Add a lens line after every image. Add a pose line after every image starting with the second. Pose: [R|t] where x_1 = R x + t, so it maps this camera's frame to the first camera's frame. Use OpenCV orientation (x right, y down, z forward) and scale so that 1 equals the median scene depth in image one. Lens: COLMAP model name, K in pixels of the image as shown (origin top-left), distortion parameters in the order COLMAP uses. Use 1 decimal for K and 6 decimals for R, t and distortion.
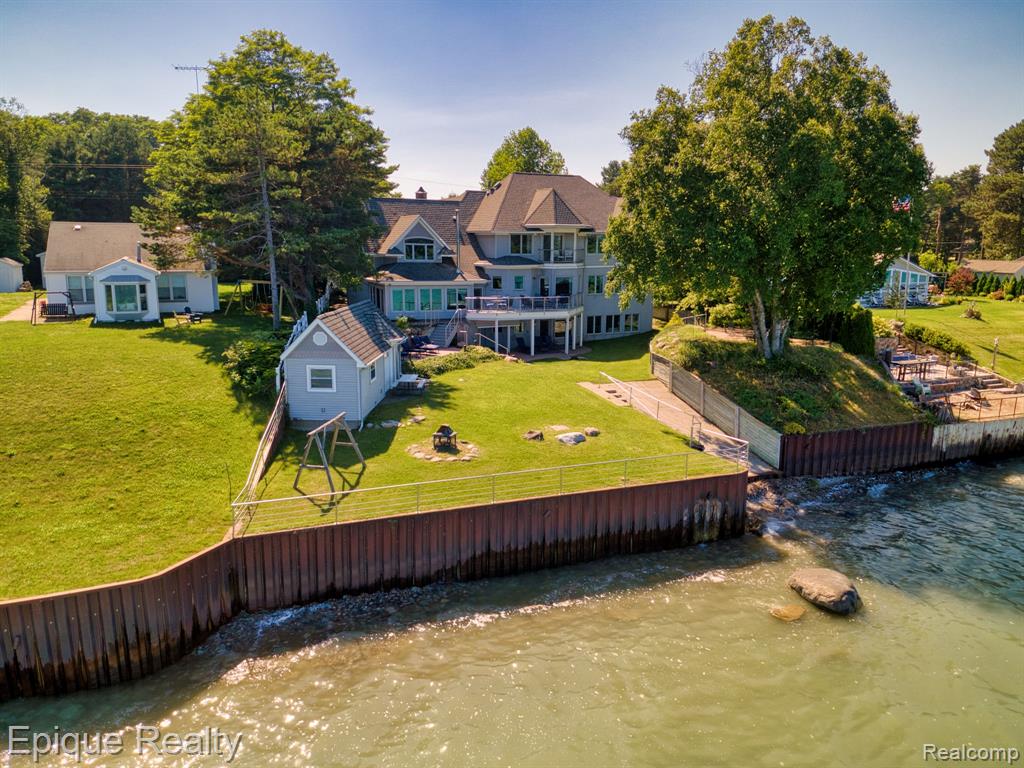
lens RADIAL K [[743.2, 0, 509.3], [0, 743.2, 386.3], [0, 0, 1]] dist [0.110997, -0.194416]
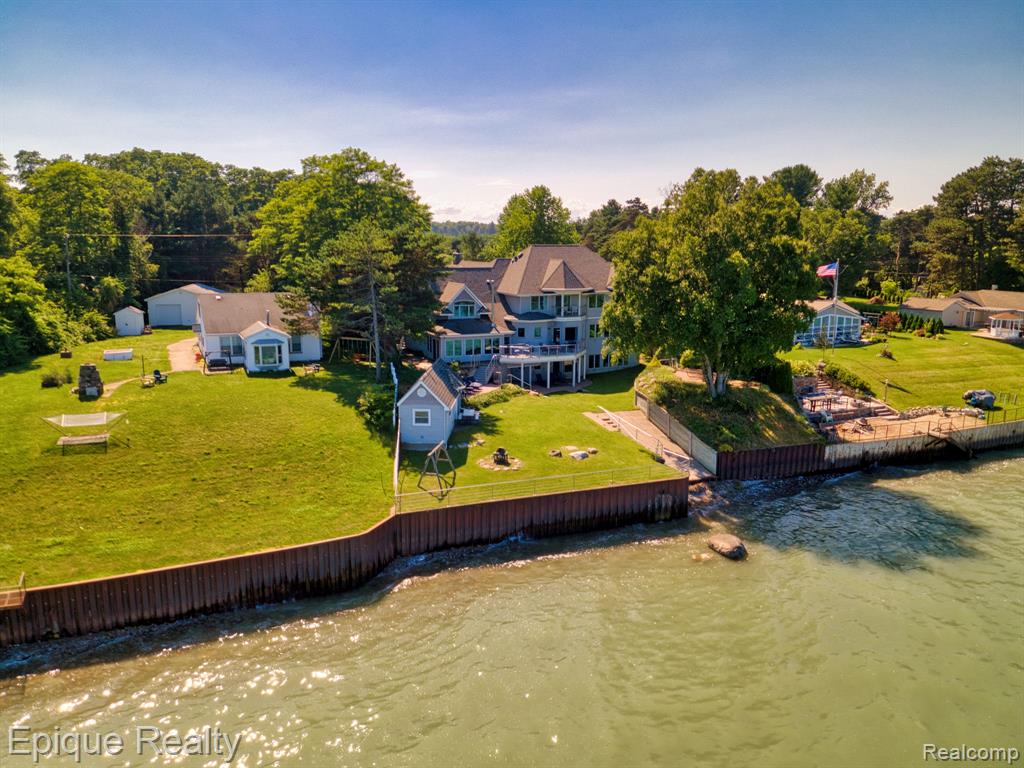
lens RADIAL K [[743.2, 0, 504.8], [0, 743.2, 382.3], [0, 0, 1]] dist [0.110997, -0.194416]
pose [[0.999971, -0.000736, -0.007643, -0.048178], [0.000708, 0.999993, -0.003655, -0.061501], [0.007645, 0.003650, 0.999964, -0.446273]]
